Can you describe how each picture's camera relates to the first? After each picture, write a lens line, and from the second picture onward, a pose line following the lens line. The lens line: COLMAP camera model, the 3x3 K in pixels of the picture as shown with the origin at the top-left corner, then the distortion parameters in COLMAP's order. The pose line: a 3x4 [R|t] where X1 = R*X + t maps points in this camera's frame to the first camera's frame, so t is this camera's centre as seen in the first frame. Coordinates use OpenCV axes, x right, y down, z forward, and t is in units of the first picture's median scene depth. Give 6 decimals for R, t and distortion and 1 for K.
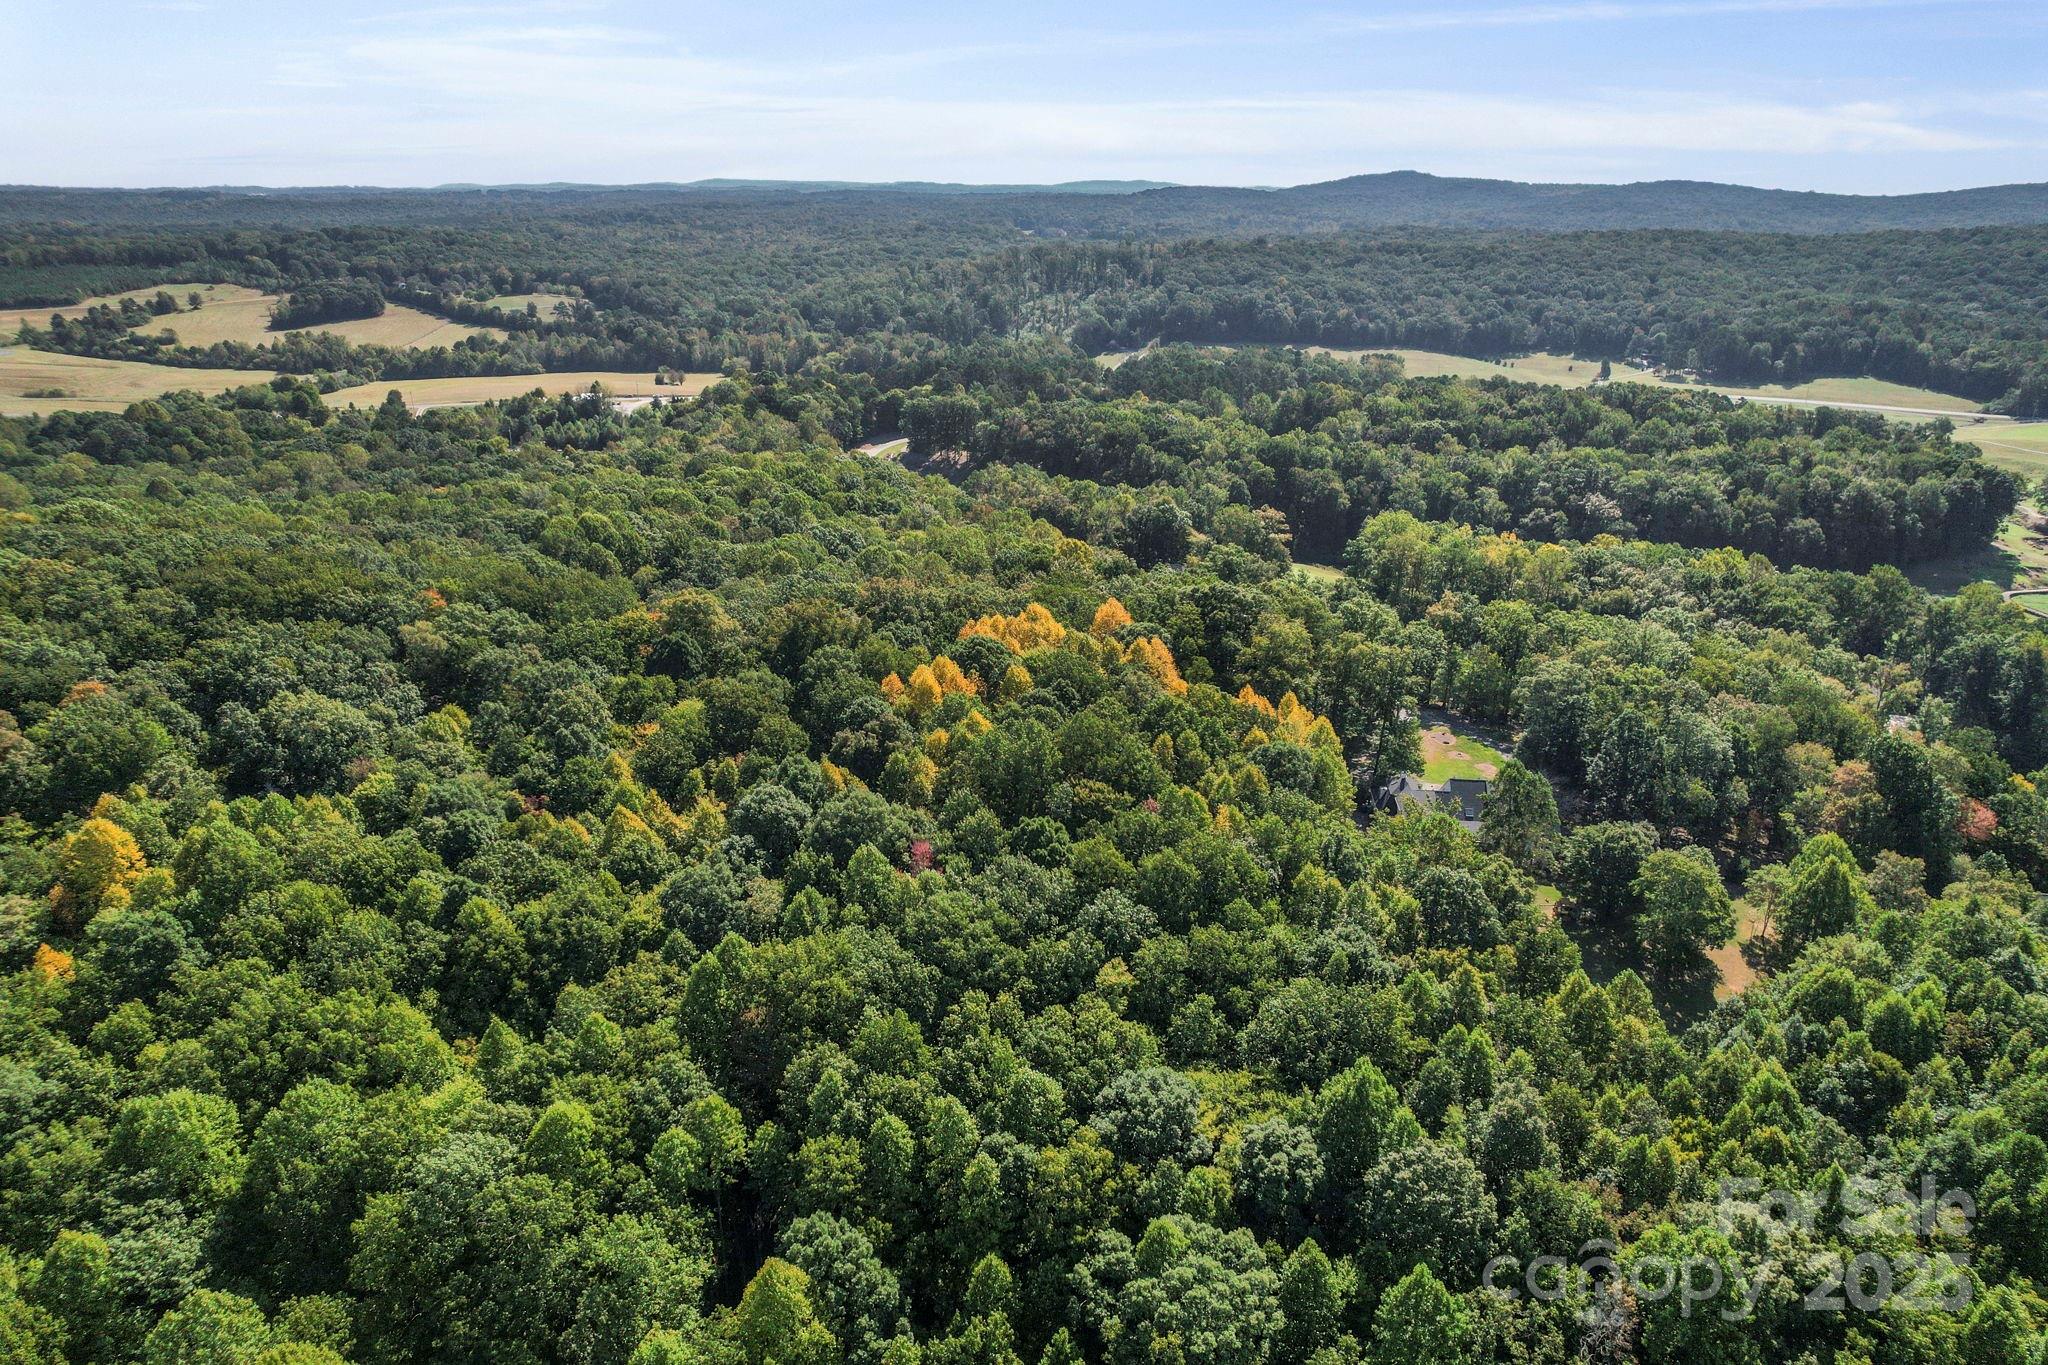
lens RADIAL K [[1313.4, 0, 1031.3], [0, 1313.4, 683.6], [0, 0, 1]] dist [-0.080626, 0.075259]
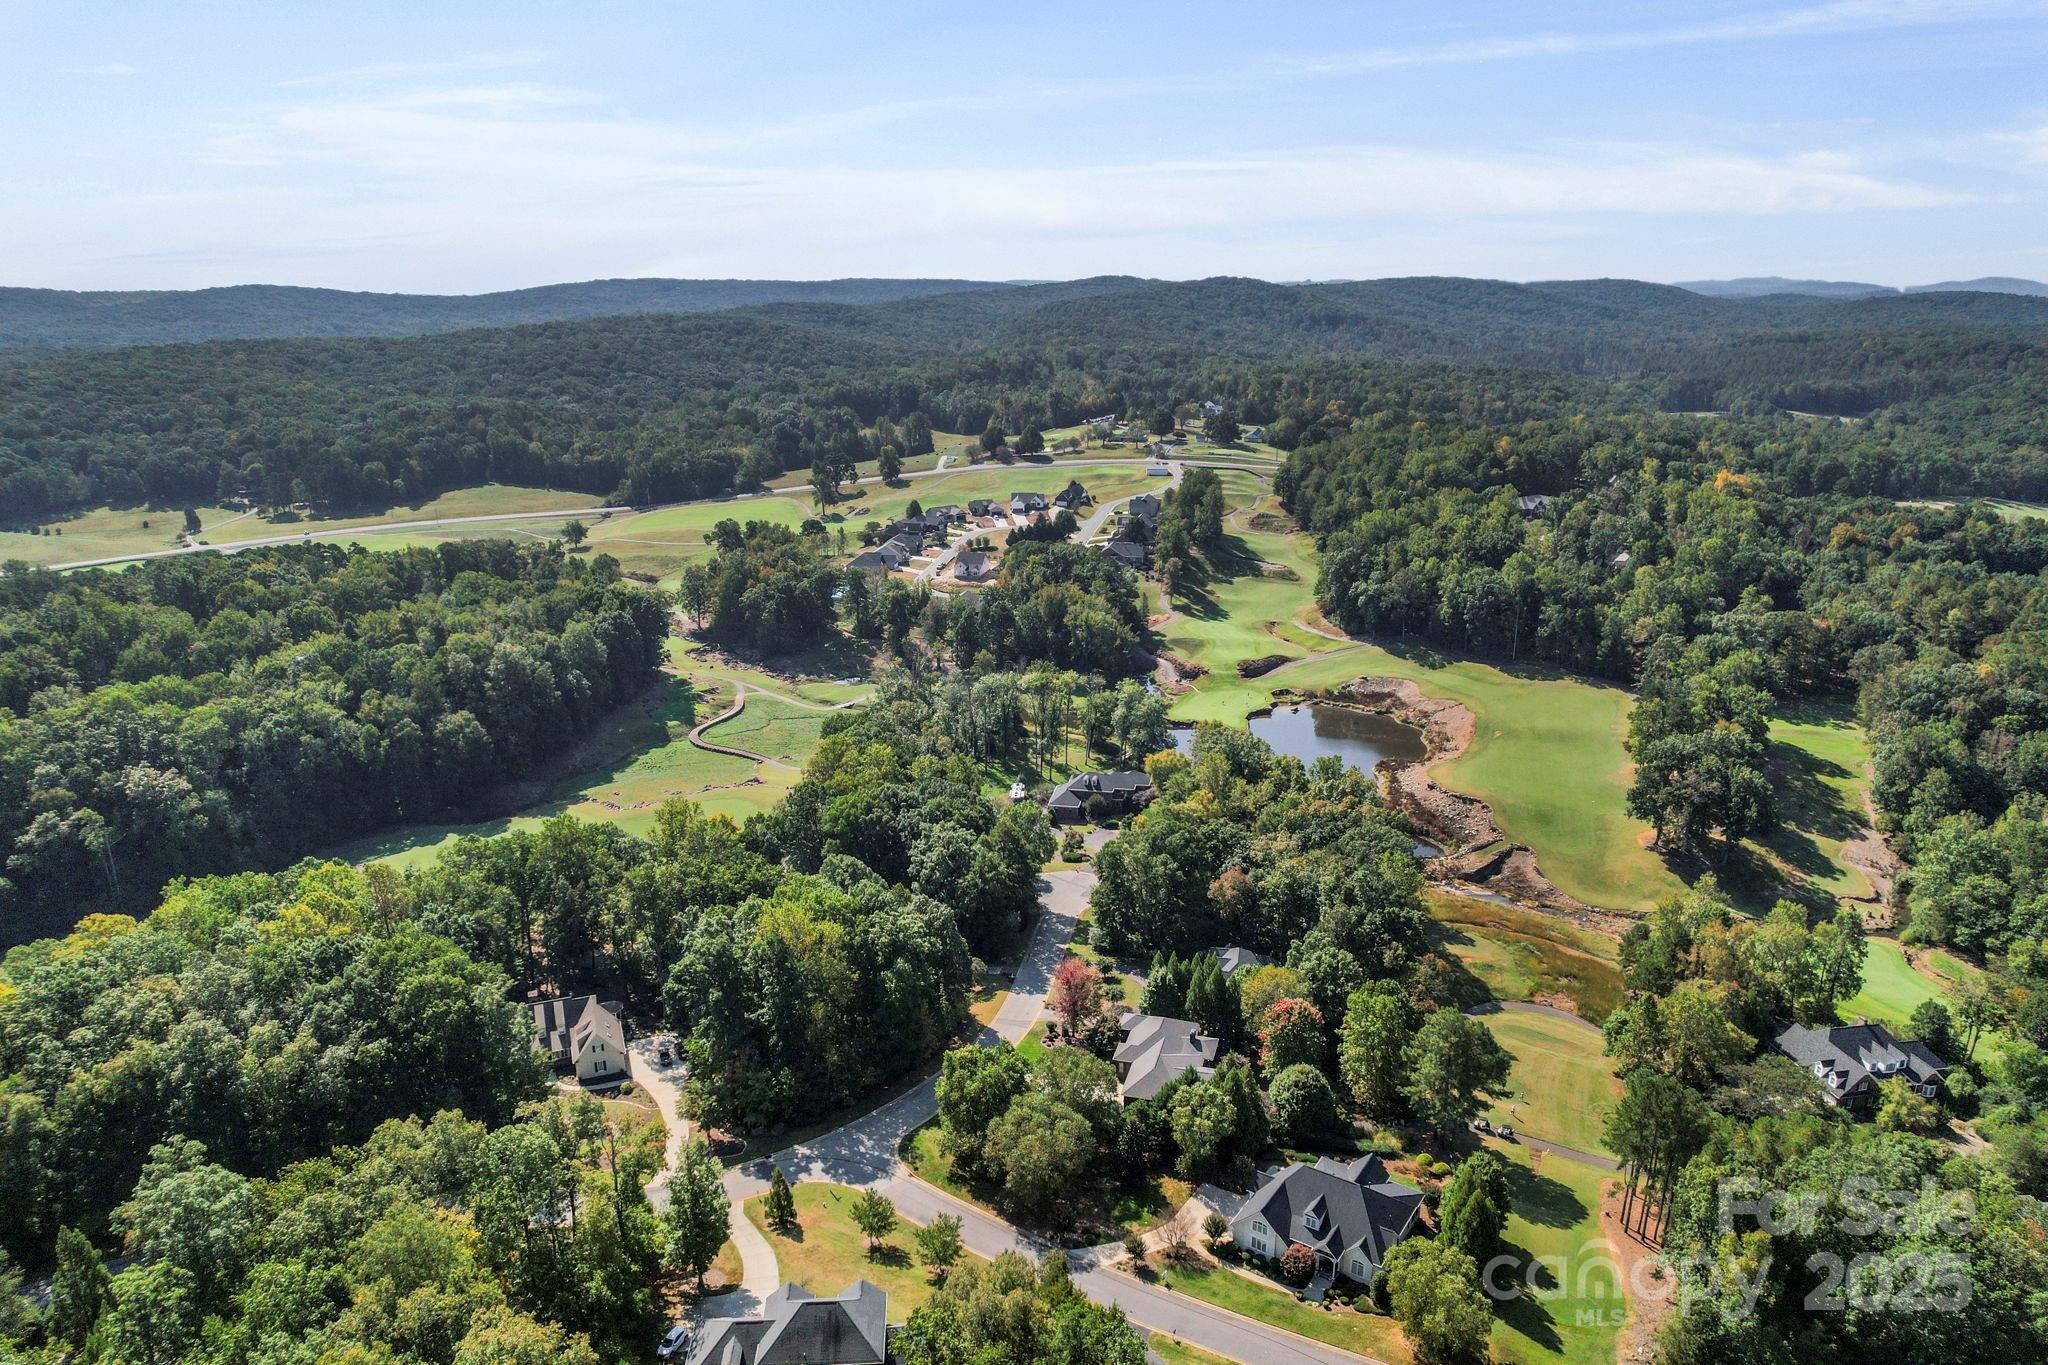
lens RADIAL K [[1313.4, 0, 1031.3], [0, 1313.4, 683.6], [0, 0, 1]] dist [-0.080626, 0.075259]
pose [[0.583523, -0.249739, 0.772743, 0.116823], [0.304538, 0.949394, 0.076863, -0.054828], [-0.752833, 0.190479, 0.630048, 0.142214]]
